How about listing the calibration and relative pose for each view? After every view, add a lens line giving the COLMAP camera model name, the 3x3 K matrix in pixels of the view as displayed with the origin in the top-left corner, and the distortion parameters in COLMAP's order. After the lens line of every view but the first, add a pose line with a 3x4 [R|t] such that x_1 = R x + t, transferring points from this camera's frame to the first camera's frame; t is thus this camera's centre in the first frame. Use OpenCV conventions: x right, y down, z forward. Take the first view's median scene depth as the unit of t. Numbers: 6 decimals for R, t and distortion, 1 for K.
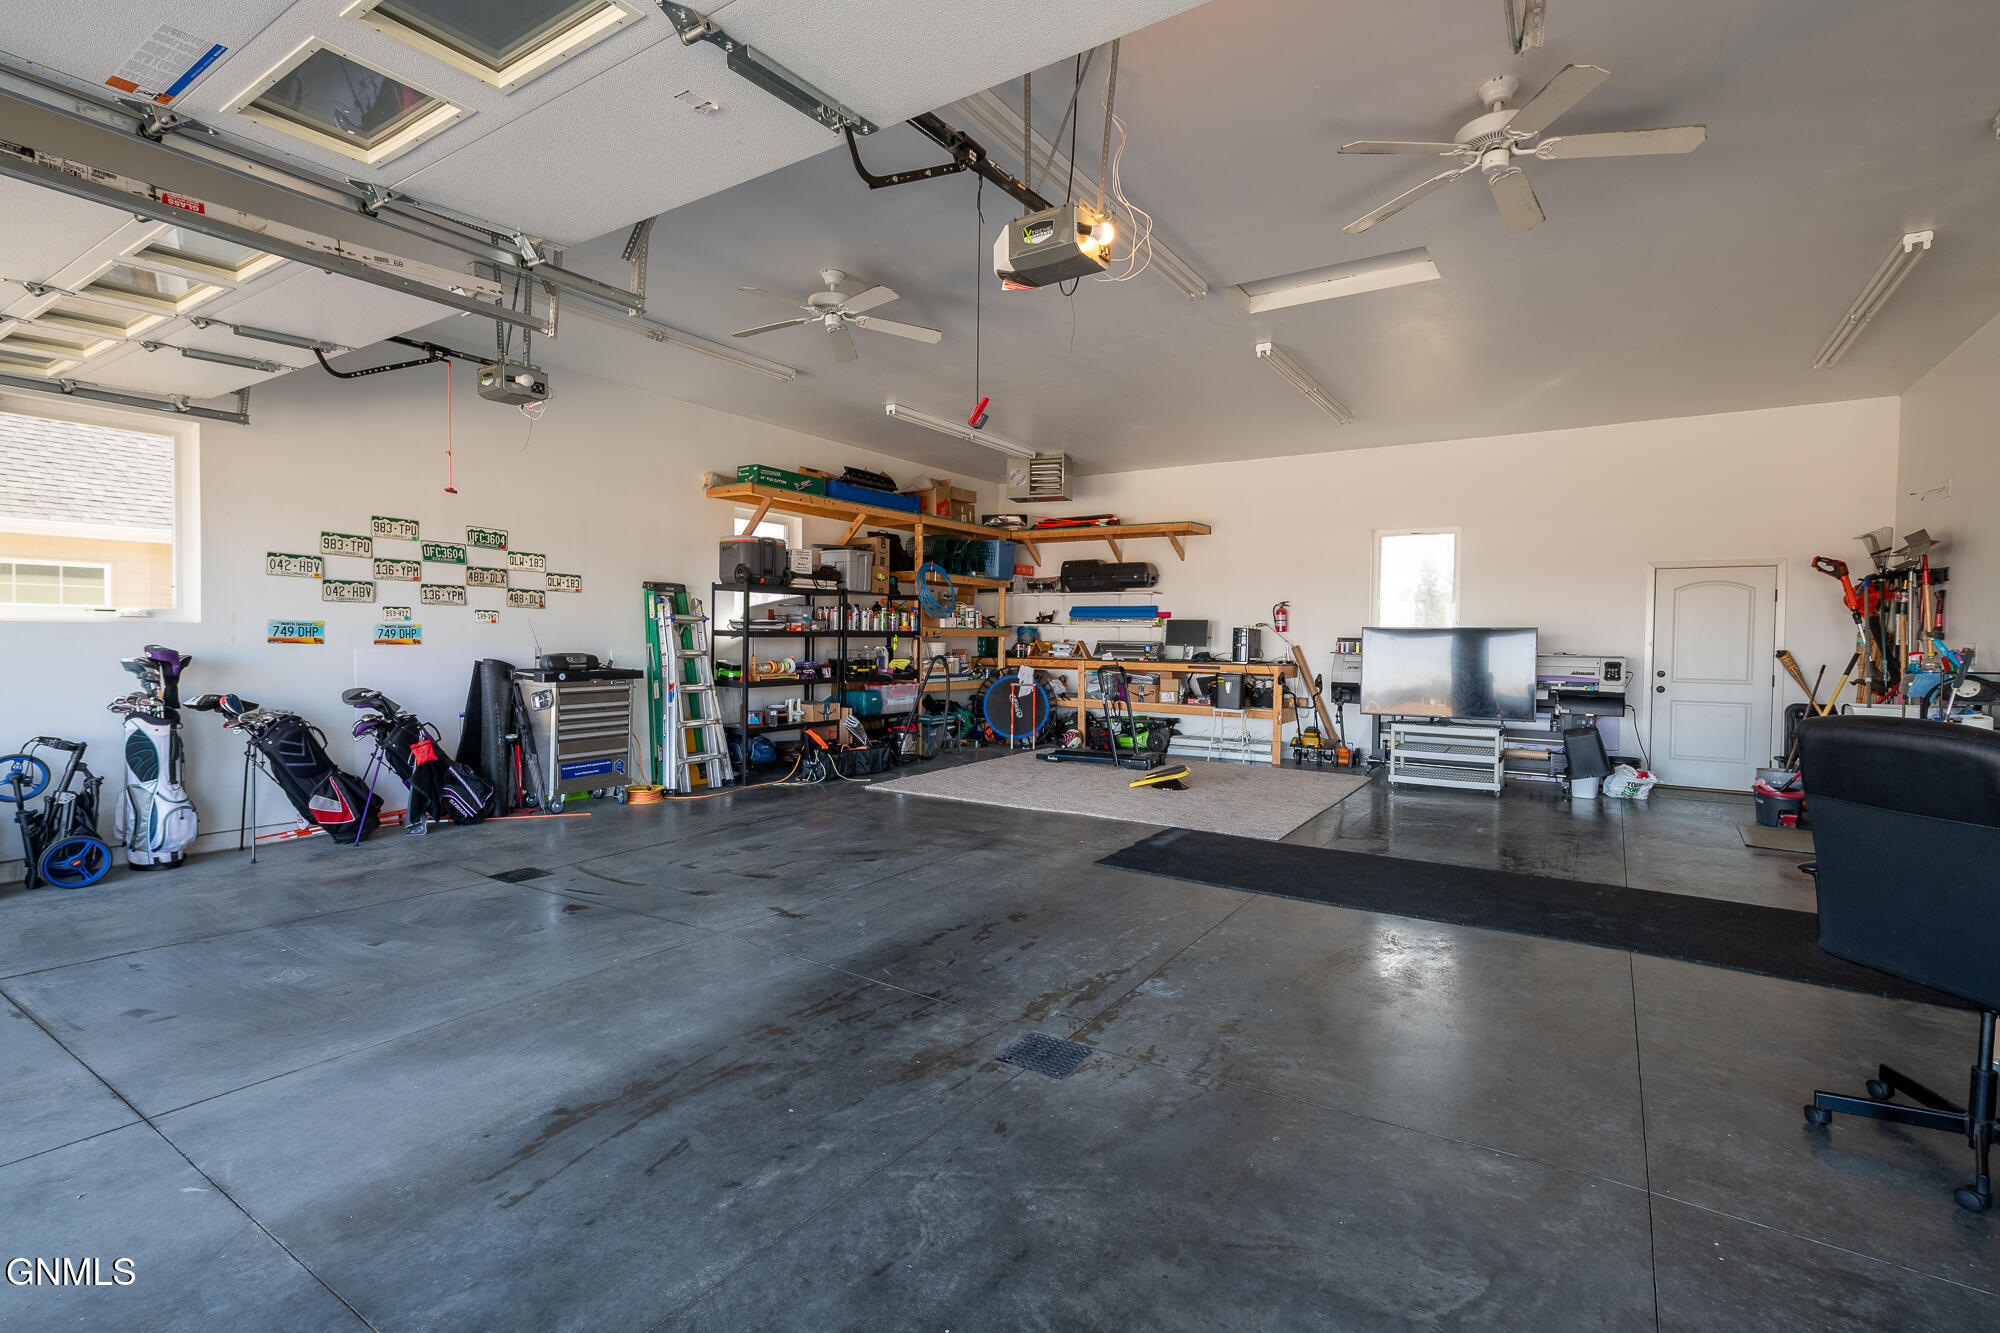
lens RADIAL K [[929.8, 0, 1007.7], [0, 929.8, 652.2], [0, 0, 1]] dist [0.014574, -0.001478]
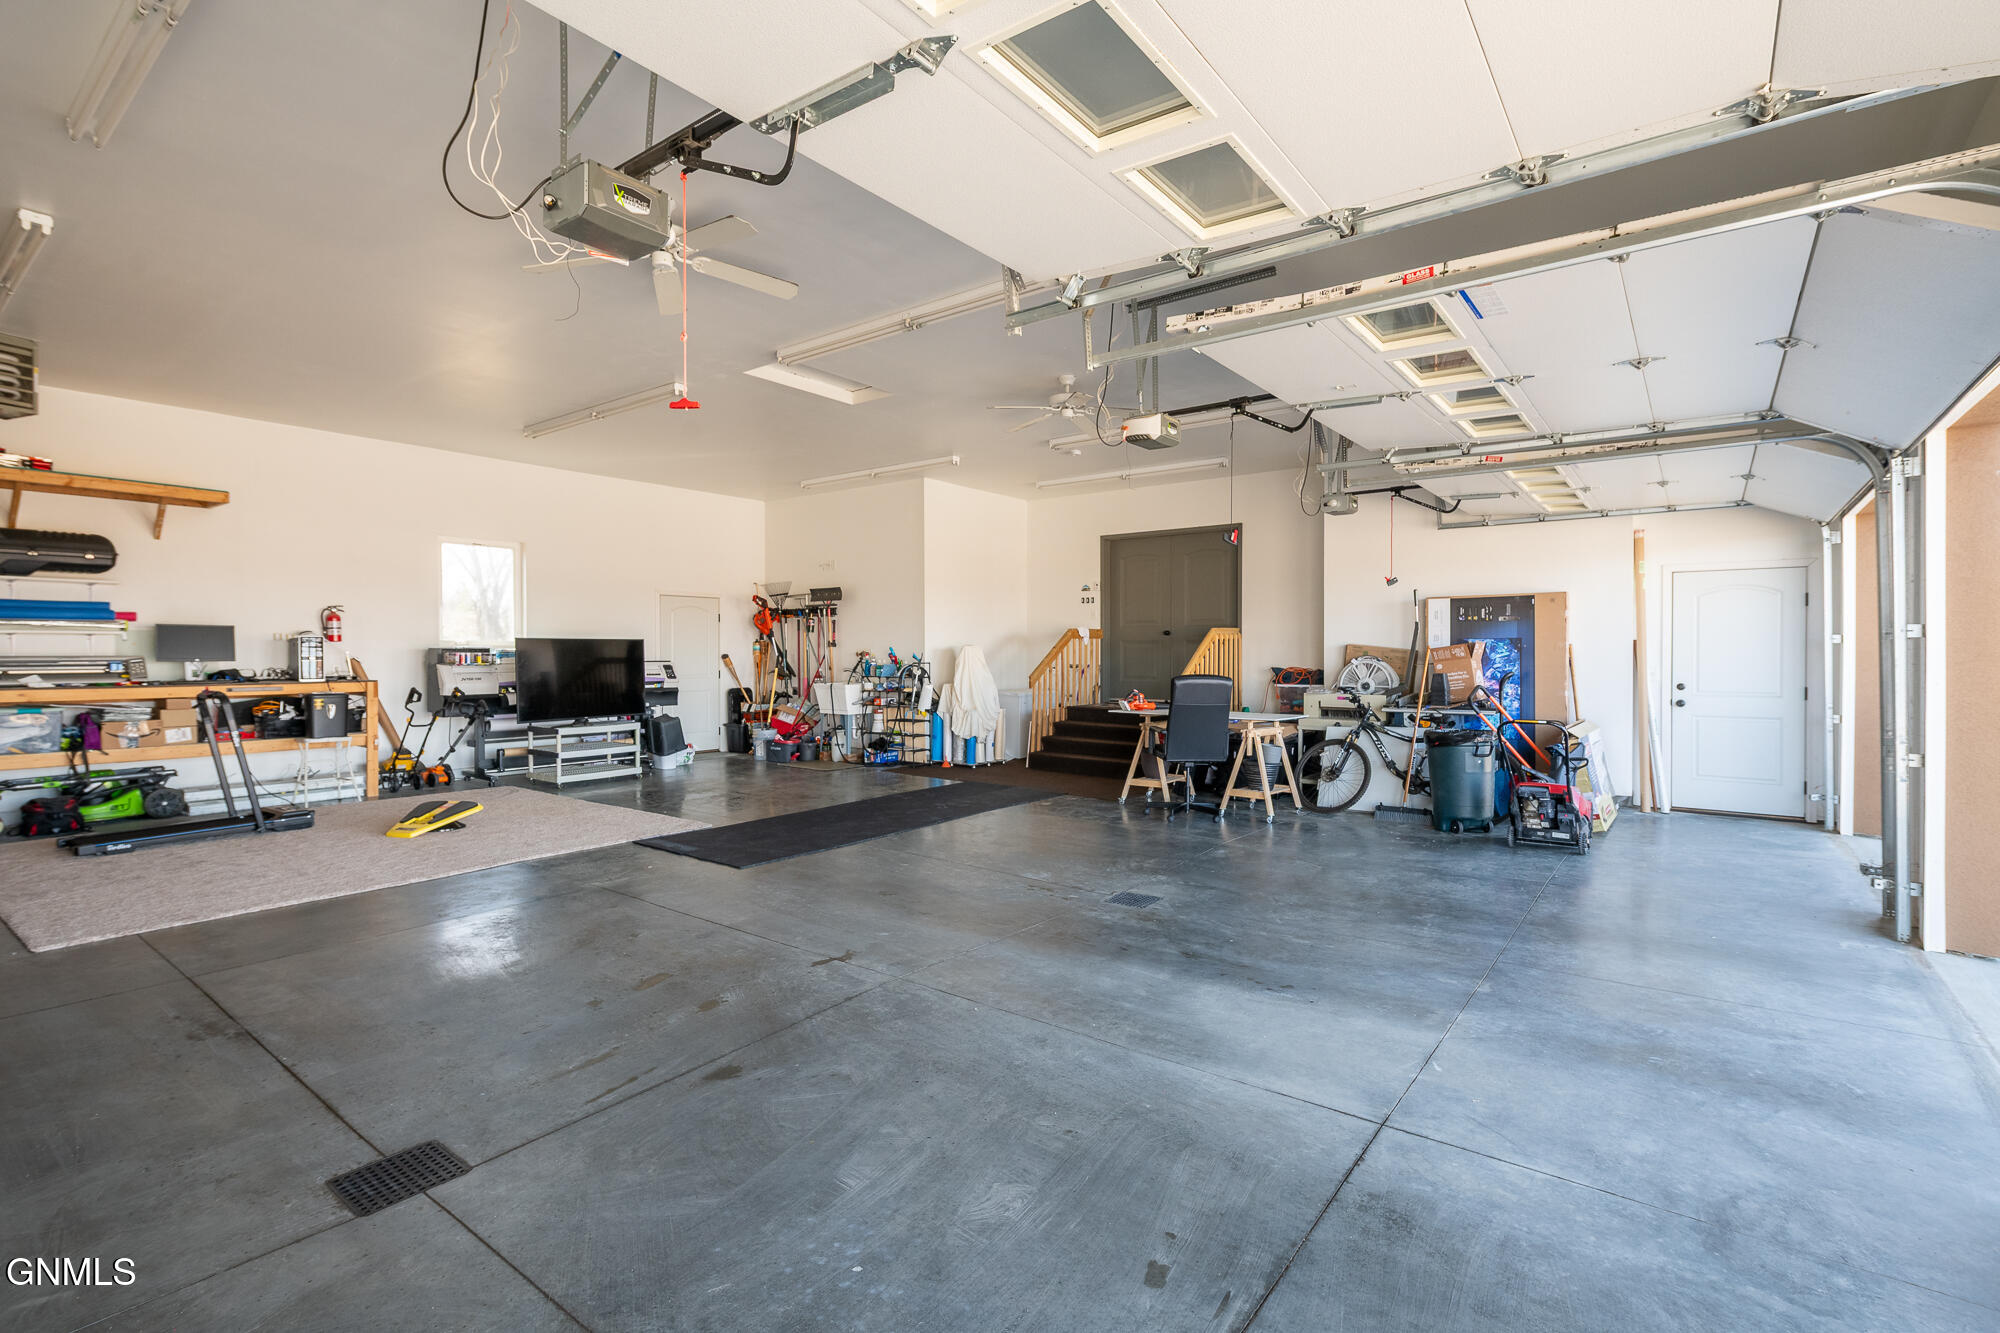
lens RADIAL K [[929.8, 0, 1007.7], [0, 929.8, 652.2], [0, 0, 1]] dist [0.014574, -0.001478]
pose [[0.052280, -0.013403, 0.998543, -1.279406], [0.017112, 0.999775, 0.012524, -0.031439], [-0.998486, 0.016432, 0.052497, 0.880419]]
